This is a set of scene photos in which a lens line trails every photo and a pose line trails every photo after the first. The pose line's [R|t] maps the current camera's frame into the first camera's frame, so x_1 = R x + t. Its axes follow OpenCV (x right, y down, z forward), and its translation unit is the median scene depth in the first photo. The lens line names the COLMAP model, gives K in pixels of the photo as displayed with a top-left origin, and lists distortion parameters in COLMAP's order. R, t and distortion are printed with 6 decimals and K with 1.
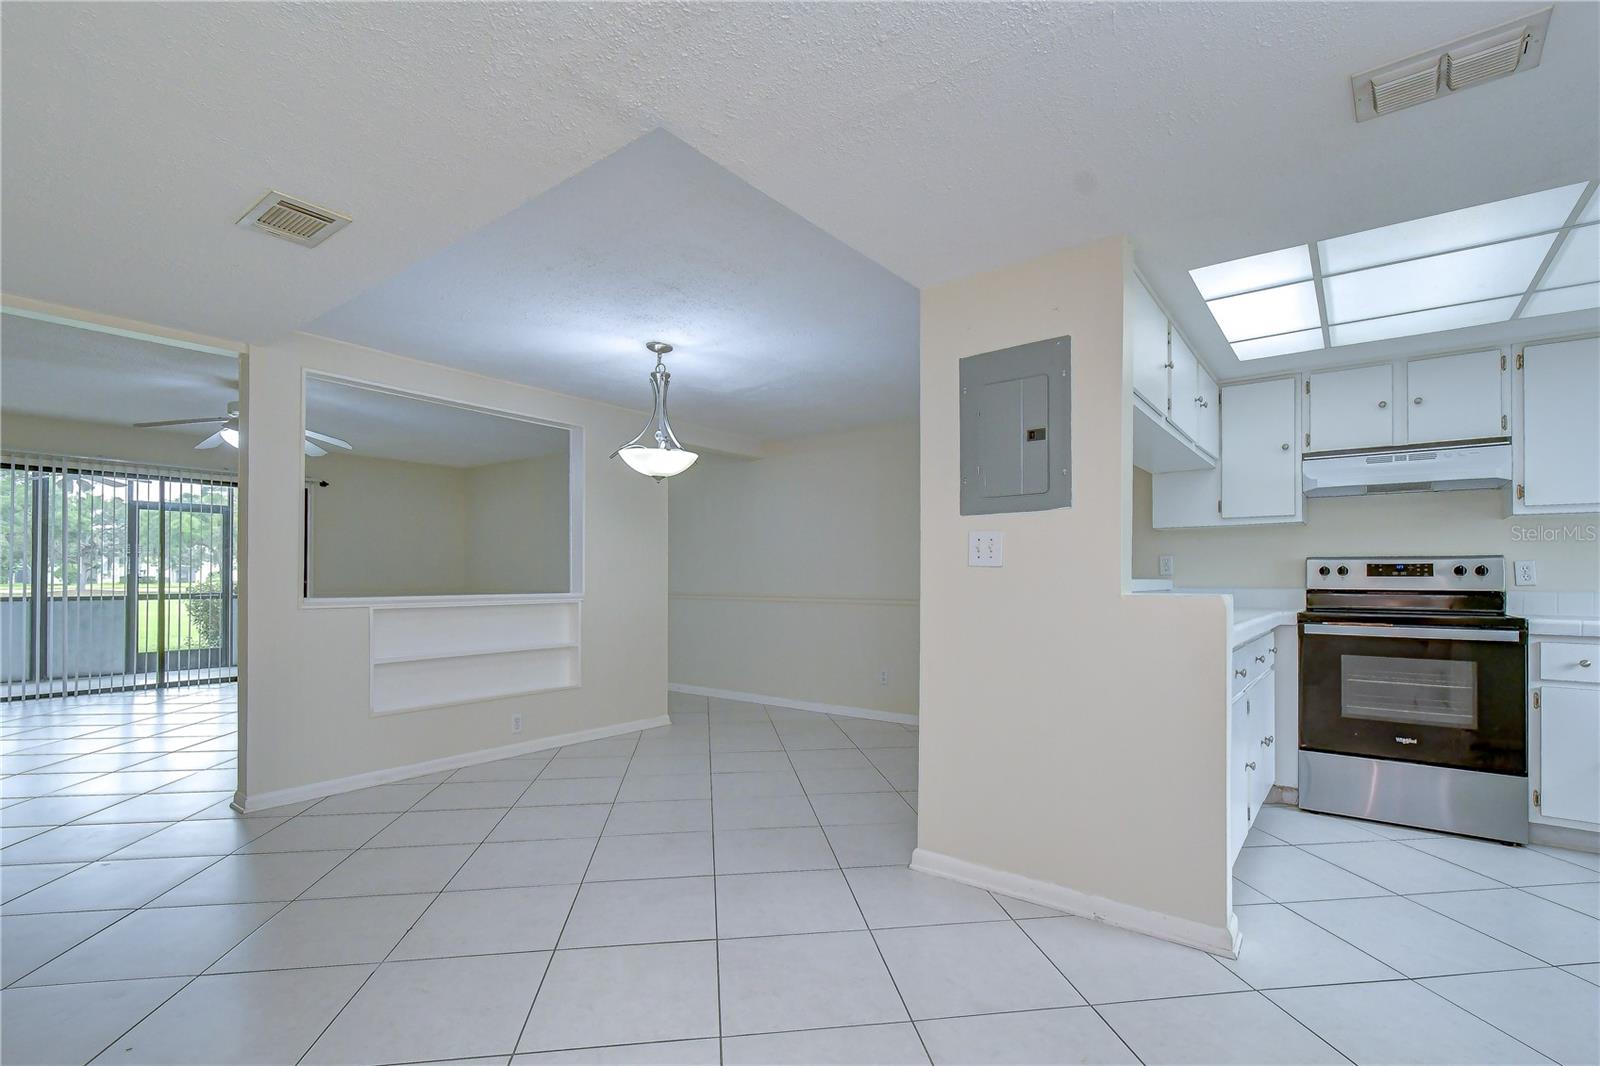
lens RADIAL K [[738.0, 0, 803.3], [0, 738.0, 575.3], [0, 0, 1]] dist [0.005454, -0.004168]
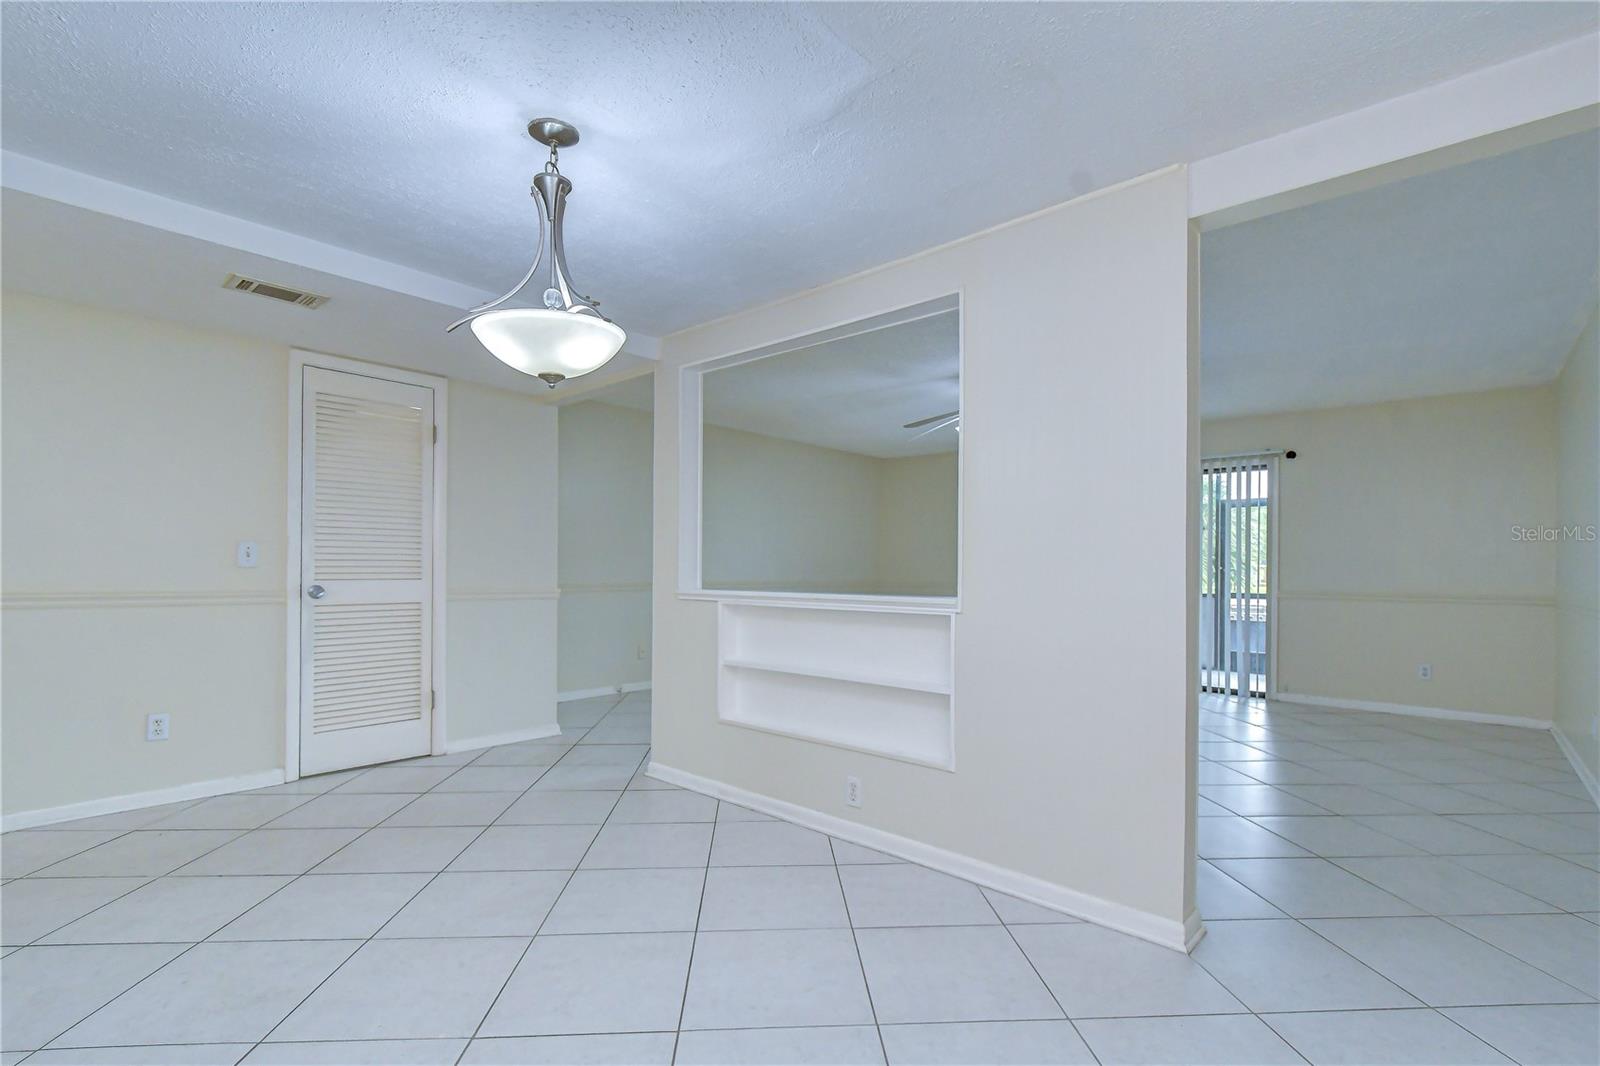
lens RADIAL K [[738.0, 0, 768.7], [0, 738.0, 564.2], [0, 0, 1]] dist [0.005454, -0.004168]
pose [[-0.070713, -0.009687, -0.997450, 0.326092], [-0.010200, 0.999908, -0.008988, 0.004730], [0.997445, 0.009538, -0.070805, 1.122575]]
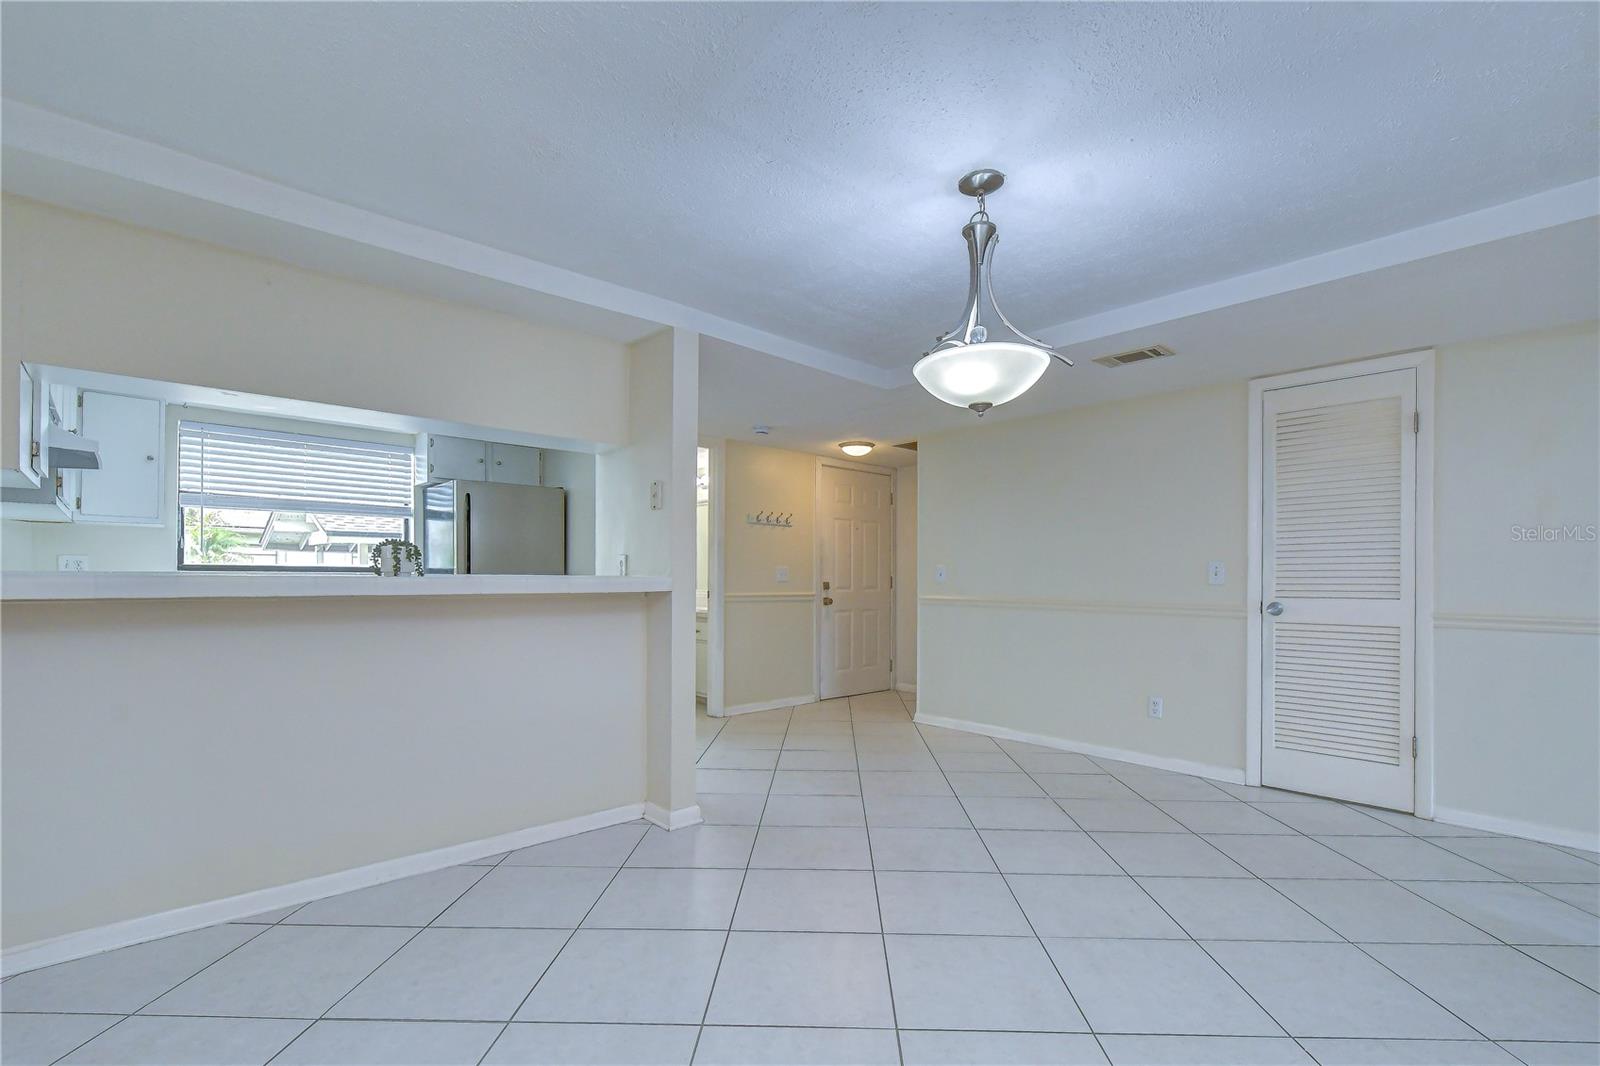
lens RADIAL K [[738.0, 0, 855.0], [0, 738.0, 576.9], [0, 0, 1]] dist [0.005454, -0.004168]
pose [[-0.994322, -0.010803, 0.105860, -0.151065], [-0.011000, 0.999939, -0.001270, 0.003253], [-0.105840, -0.002427, -0.994380, 1.513768]]
